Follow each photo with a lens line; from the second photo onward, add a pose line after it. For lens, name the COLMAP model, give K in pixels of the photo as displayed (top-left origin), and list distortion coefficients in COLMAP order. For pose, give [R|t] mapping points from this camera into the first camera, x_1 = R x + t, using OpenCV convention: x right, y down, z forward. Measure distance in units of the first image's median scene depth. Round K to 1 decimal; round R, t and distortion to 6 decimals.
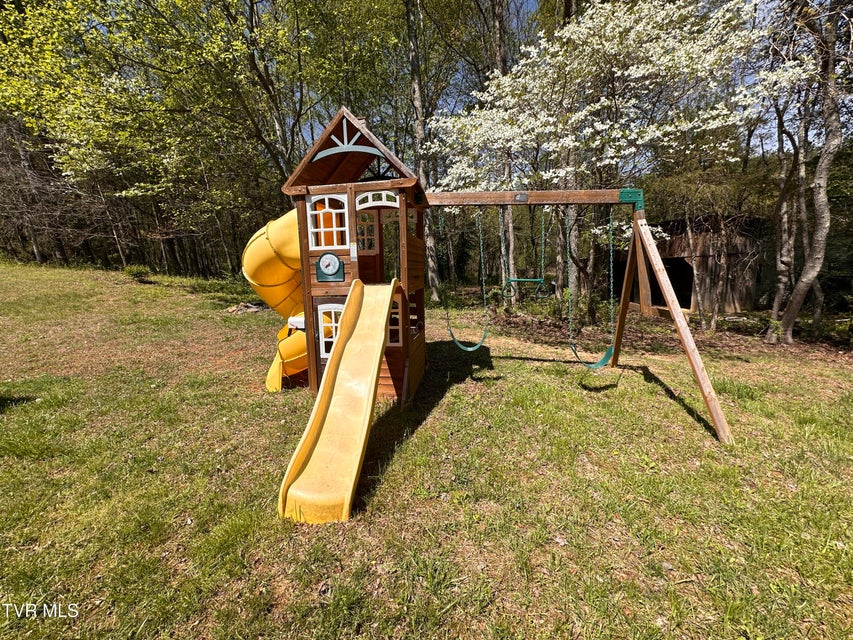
lens RADIAL K [[344.8, 0, 426.5], [0, 344.8, 320.0], [0, 0, 1]] dist [-0.001685, -0.000017]
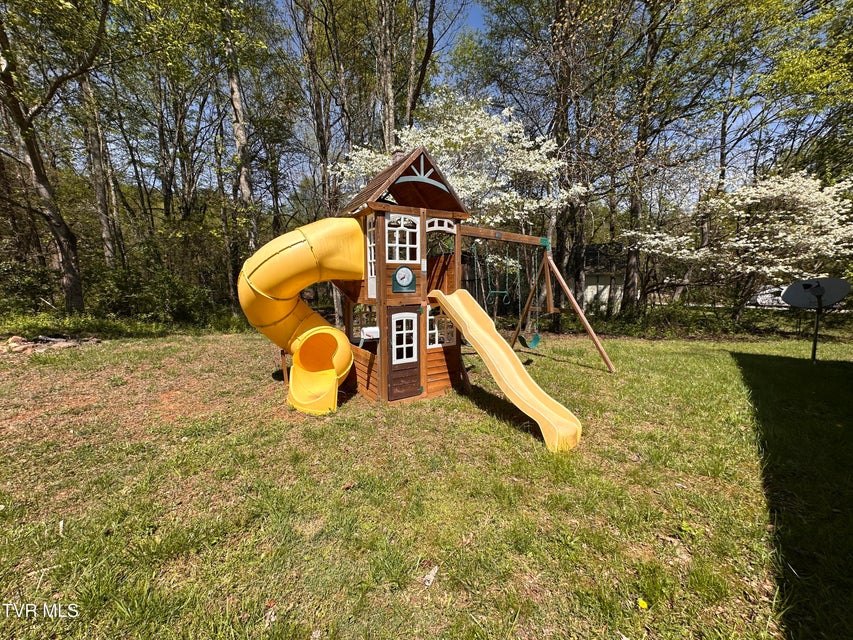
lens RADIAL K [[344.8, 0, 426.5], [0, 344.8, 320.0], [0, 0, 1]] dist [-0.001685, -0.000017]
pose [[0.749467, -0.052444, 0.659961, -0.971594], [0.092518, 0.995372, -0.025969, 0.010863], [-0.655545, 0.080521, 0.750851, 0.140621]]
